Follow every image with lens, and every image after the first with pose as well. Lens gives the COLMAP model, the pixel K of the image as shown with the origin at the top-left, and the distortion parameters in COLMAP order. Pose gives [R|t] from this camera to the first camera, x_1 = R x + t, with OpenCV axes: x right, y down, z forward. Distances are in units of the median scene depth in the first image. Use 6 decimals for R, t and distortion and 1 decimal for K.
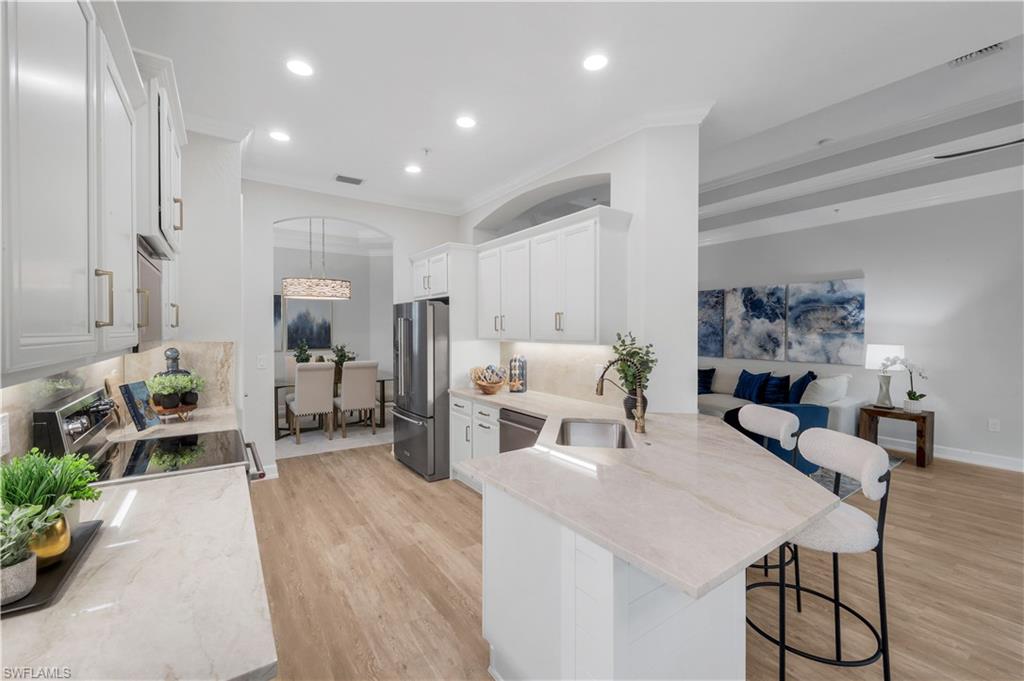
lens RADIAL K [[425.3, 0, 512.5], [0, 425.3, 337.4], [0, 0, 1]] dist [-0.000275, 0.000309]
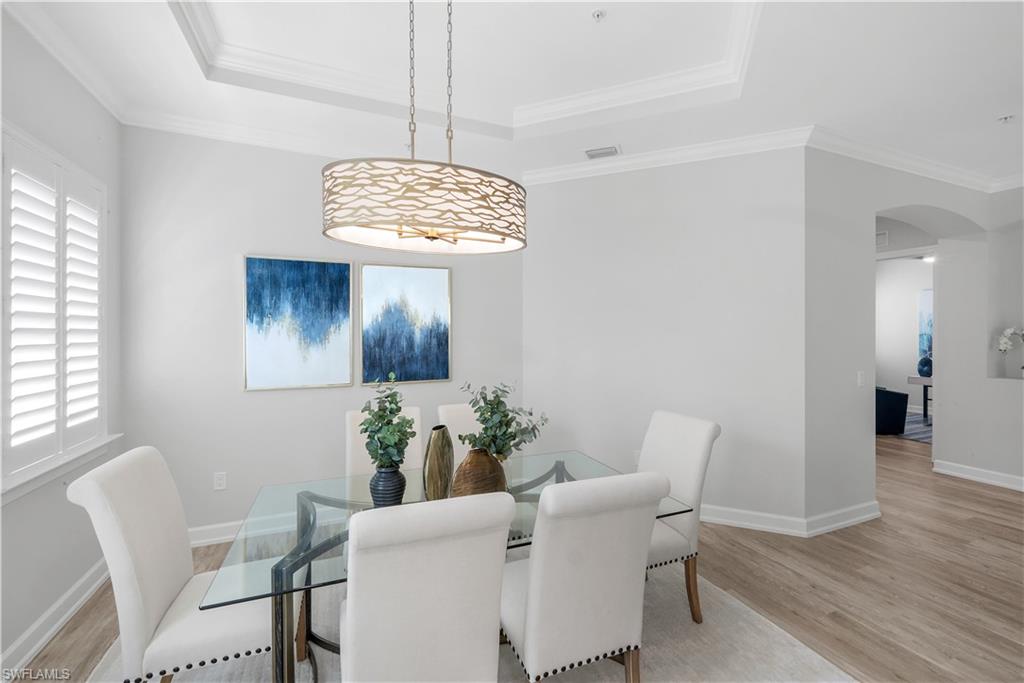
lens RADIAL K [[425.3, 0, 512.5], [0, 425.3, 338.4], [0, 0, 1]] dist [-0.000275, 0.000309]
pose [[0.979726, -0.000818, -0.200339, -0.335225], [-0.001532, 0.999932, -0.011575, -0.017192], [0.200334, 0.011647, 0.979658, 0.701555]]
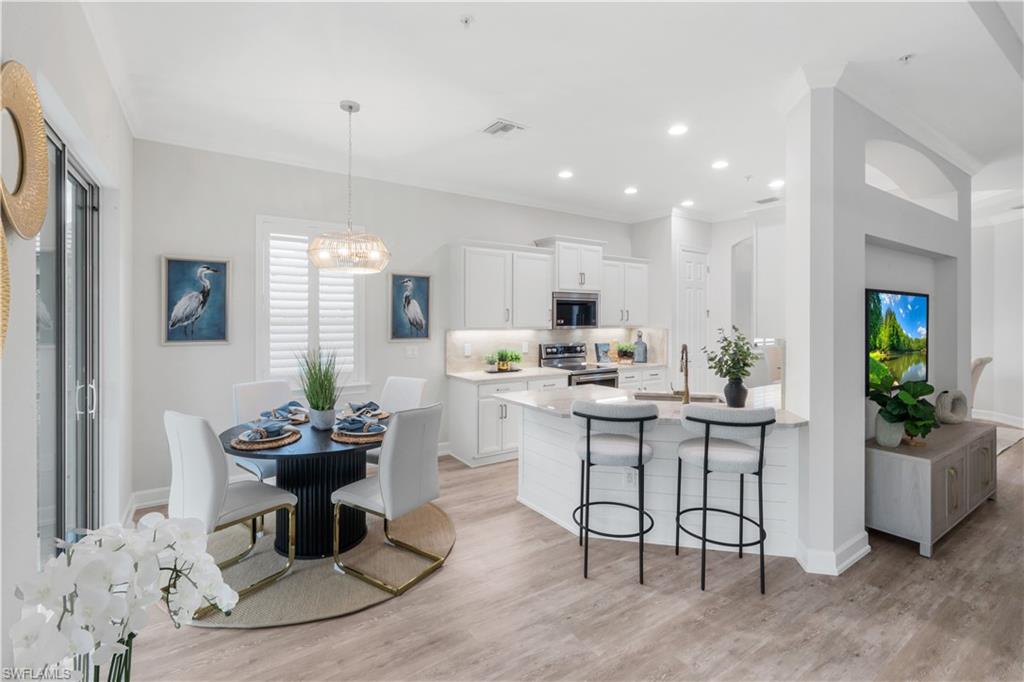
lens RADIAL K [[464.0, 0, 511.0], [0, 464.0, 320.4], [0, 0, 1]] dist [0.000452, 0.000353]
pose [[-0.010449, 0.001217, -0.999945, 0.693657], [-0.017969, 0.999838, 0.001404, -0.008376], [0.999784, 0.017982, -0.010426, 0.189504]]
